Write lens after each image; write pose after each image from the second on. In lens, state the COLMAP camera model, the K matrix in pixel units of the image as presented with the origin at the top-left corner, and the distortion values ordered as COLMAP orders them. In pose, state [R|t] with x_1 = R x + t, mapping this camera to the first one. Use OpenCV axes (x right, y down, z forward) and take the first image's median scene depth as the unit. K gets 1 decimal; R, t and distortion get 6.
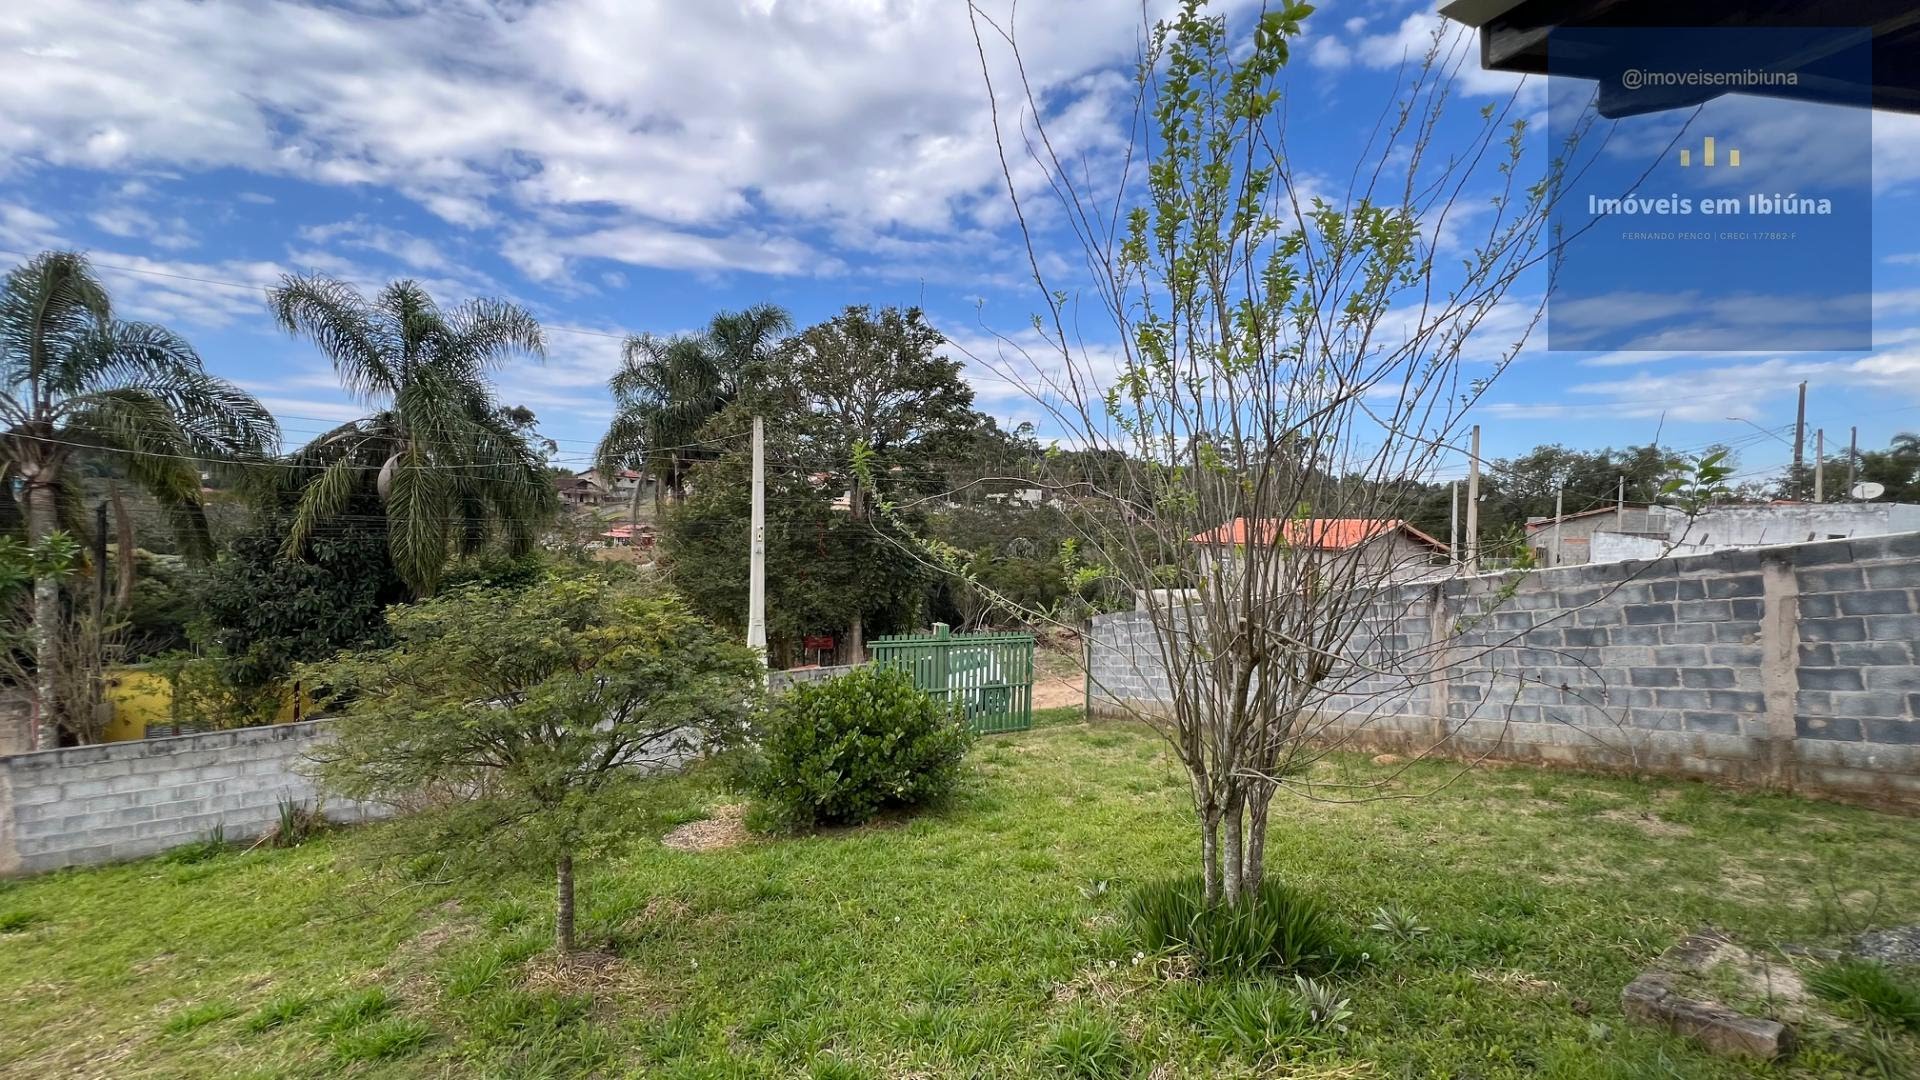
lens RADIAL K [[764.4, 0, 960.7], [0, 764.4, 536.1], [0, 0, 1]] dist [-0.004677, 0.000834]
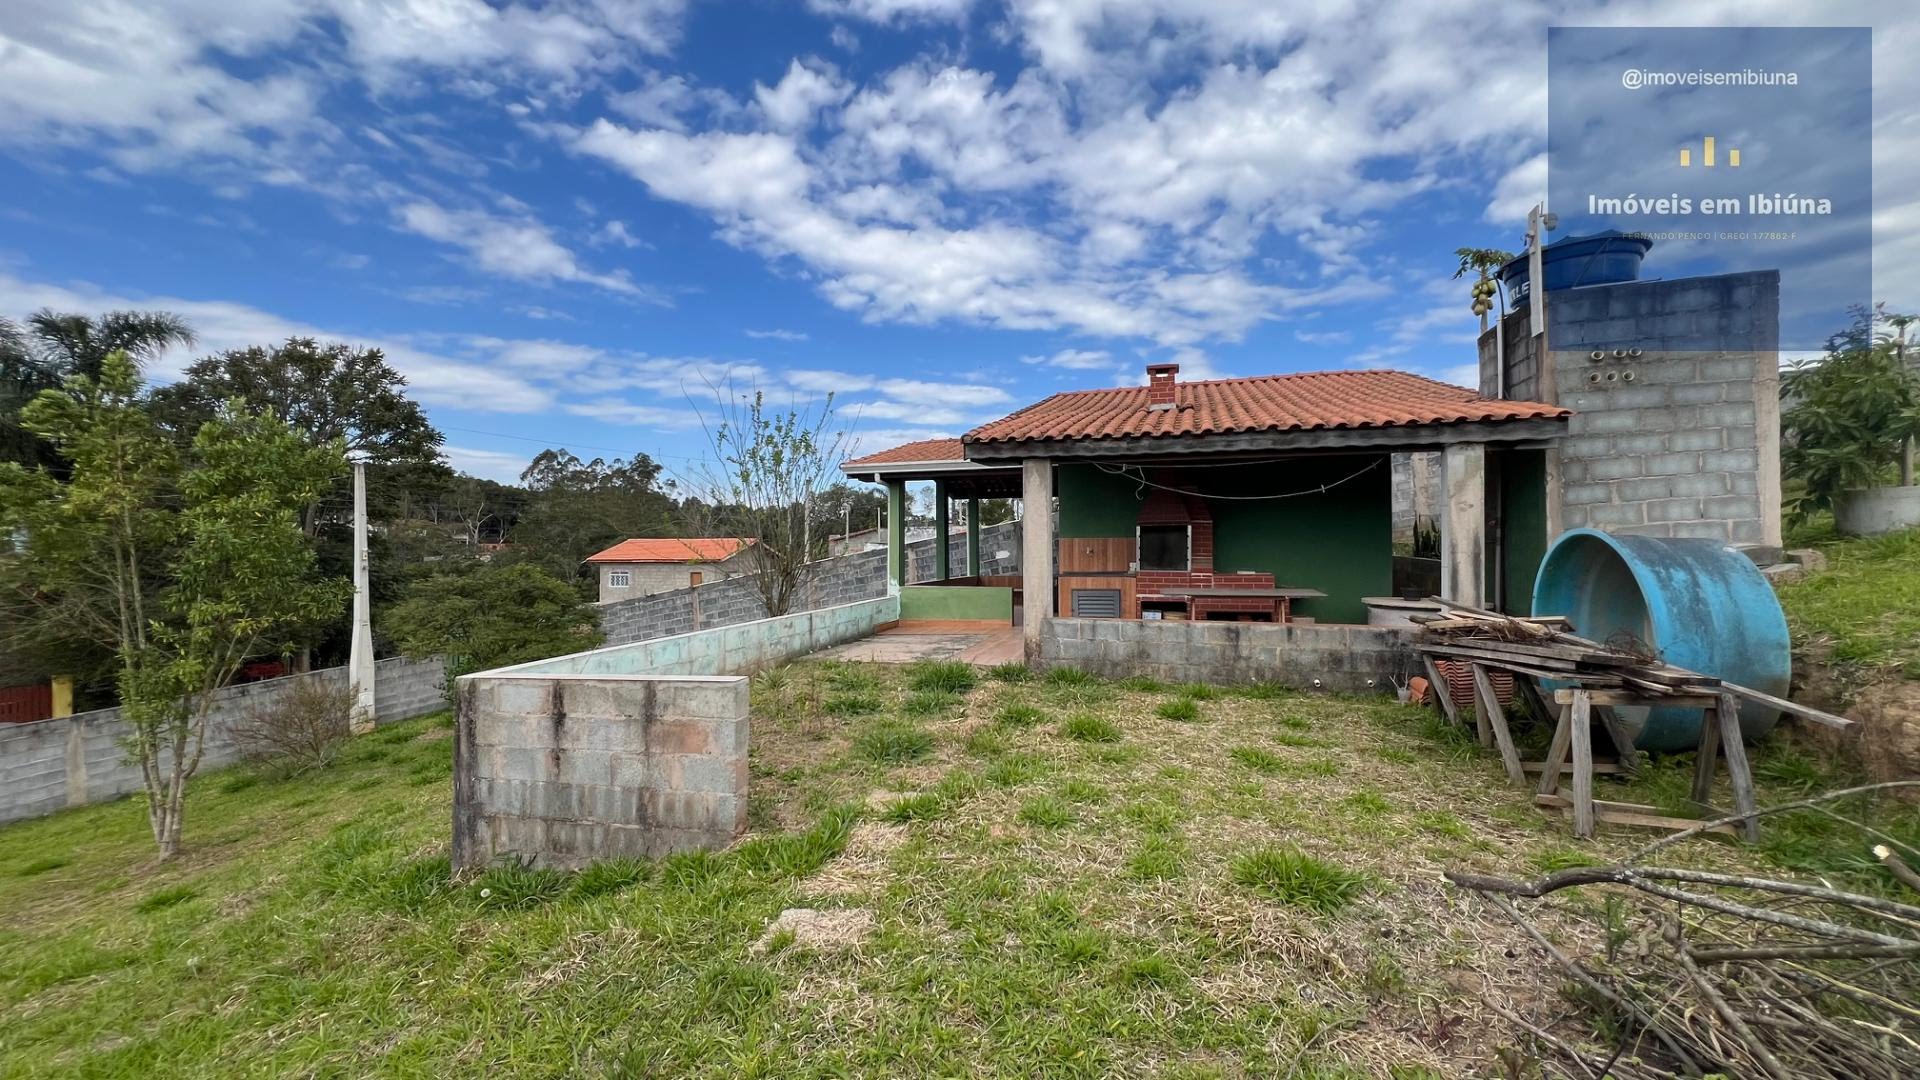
lens RADIAL K [[764.4, 0, 960.6], [0, 764.4, 520.6], [0, 0, 1]] dist [-0.004677, 0.000834]
pose [[0.685998, 0.000649, 0.727603, -0.692429], [0.034325, 0.998857, -0.033252, 0.024279], [-0.726793, 0.047786, 0.685192, -0.852639]]
